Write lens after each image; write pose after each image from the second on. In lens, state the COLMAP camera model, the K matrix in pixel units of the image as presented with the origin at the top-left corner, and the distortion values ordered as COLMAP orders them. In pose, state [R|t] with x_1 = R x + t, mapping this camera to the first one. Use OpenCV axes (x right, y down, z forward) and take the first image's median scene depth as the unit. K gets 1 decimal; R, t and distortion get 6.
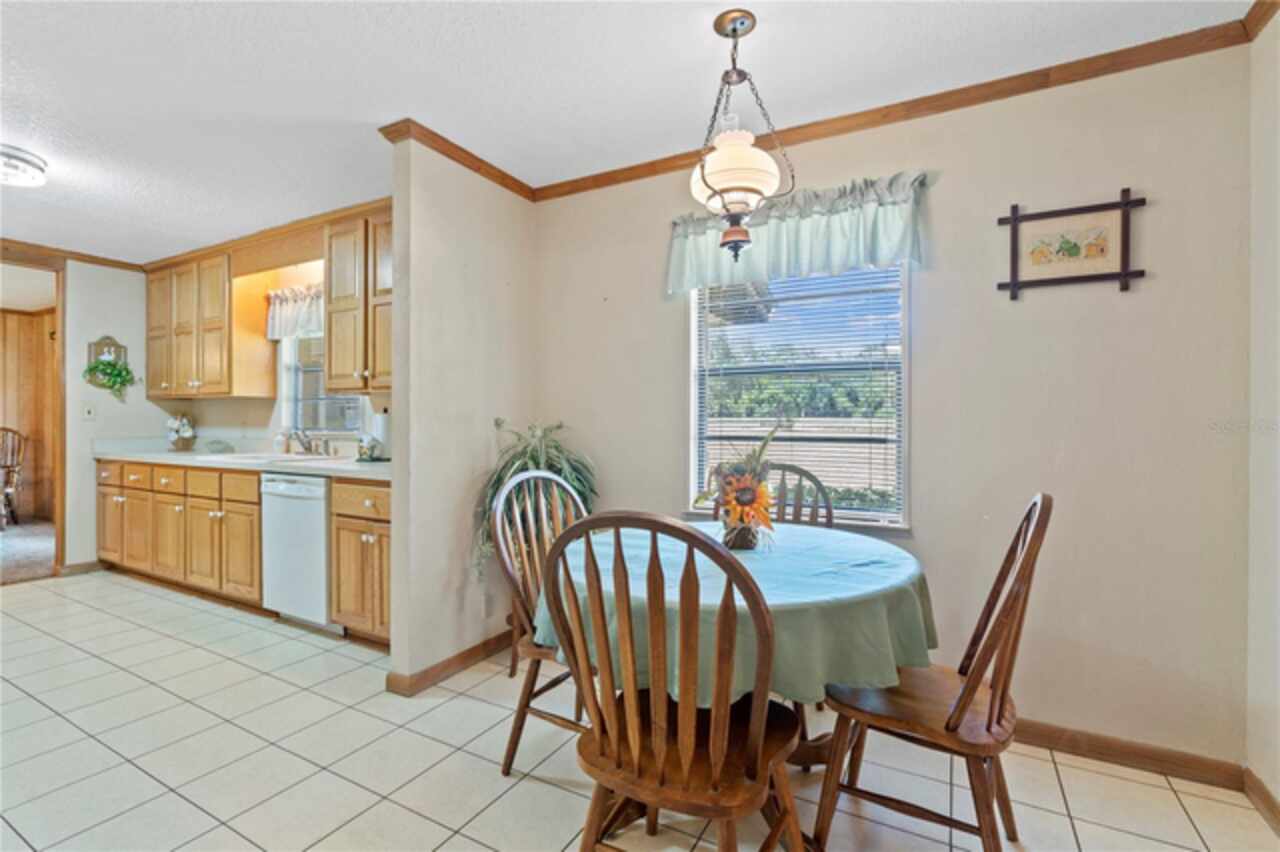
lens RADIAL K [[584.1, 0, 631.1], [0, 584.1, 425.3], [0, 0, 1]] dist [-0.008273, 0.002253]
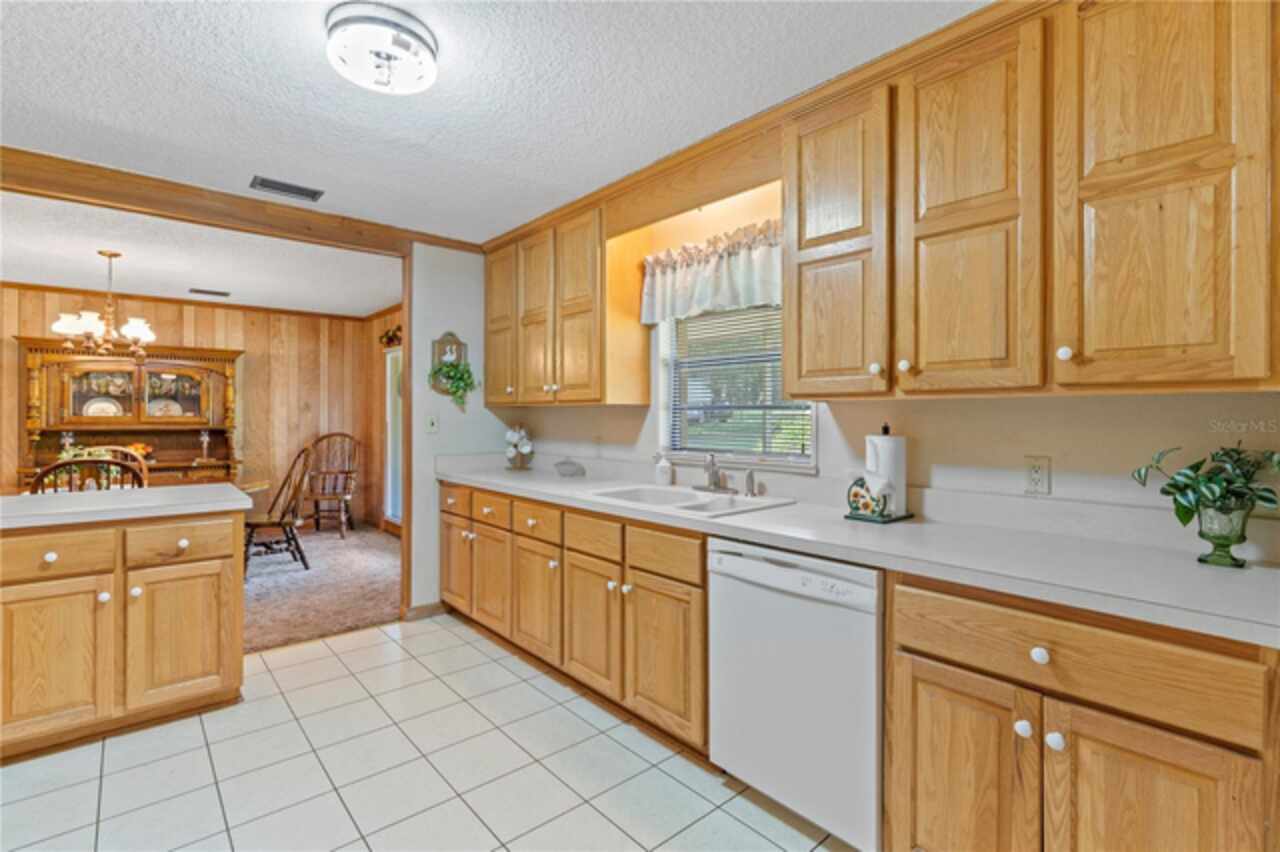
lens RADIAL K [[584.1, 0, 619.0], [0, 584.1, 415.9], [0, 0, 1]] dist [-0.008273, 0.002253]
pose [[0.936806, -0.001836, -0.349844, -0.397074], [0.000863, 0.999995, -0.002938, -0.032240], [0.349848, 0.002450, 0.936803, 0.314657]]
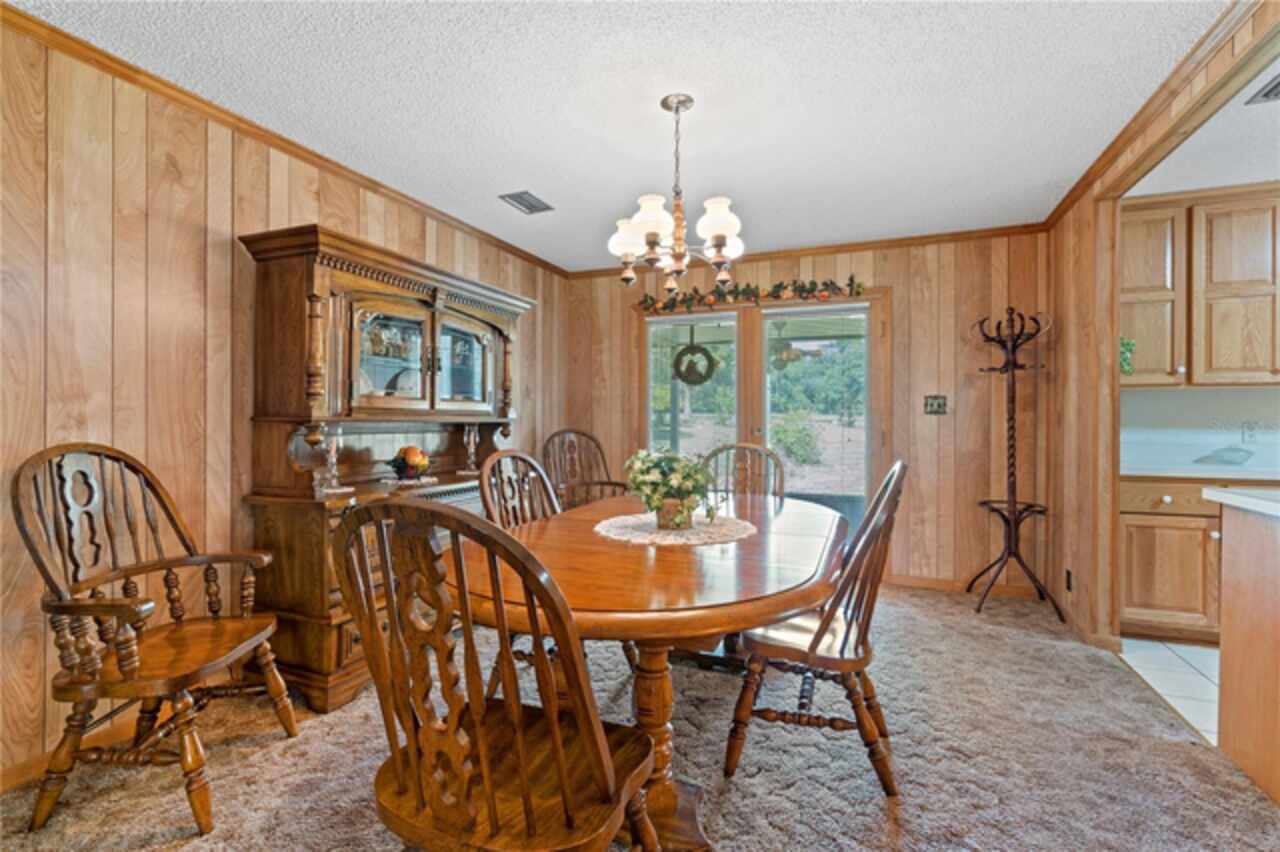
lens RADIAL K [[584.1, 0, 639.1], [0, 584.1, 419.4], [0, 0, 1]] dist [-0.008273, 0.002253]
pose [[0.993569, -0.003606, 0.113170, -1.584009], [0.003665, 0.999993, -0.000313, -0.010889], [-0.113168, 0.000726, 0.993576, 0.387755]]
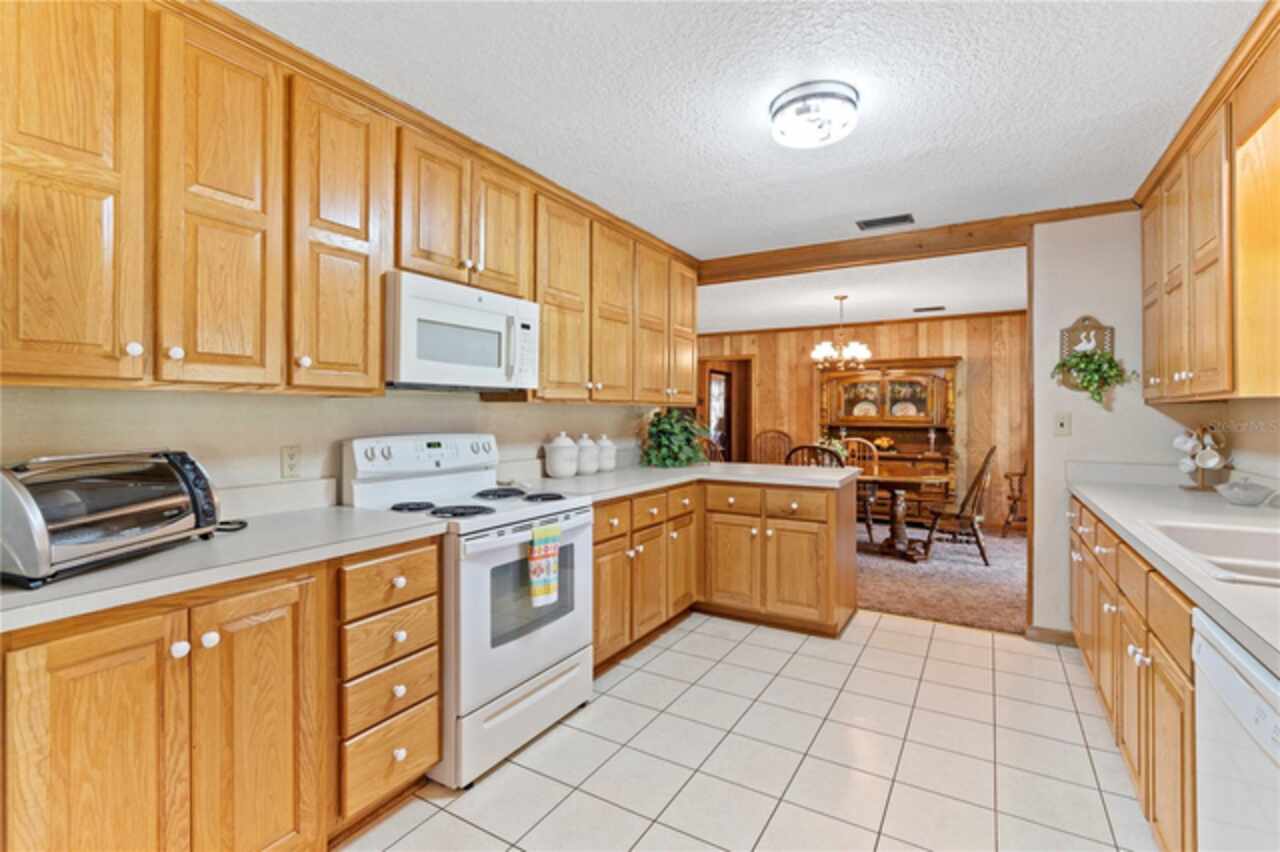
lens RADIAL K [[584.1, 0, 649.5], [0, 584.1, 410.9], [0, 0, 1]] dist [-0.008273, 0.002253]
pose [[-0.018405, -0.010110, -0.999779, -0.197102], [-0.003751, 0.999943, -0.010043, -0.031313], [0.999824, 0.003565, -0.018442, 0.506259]]
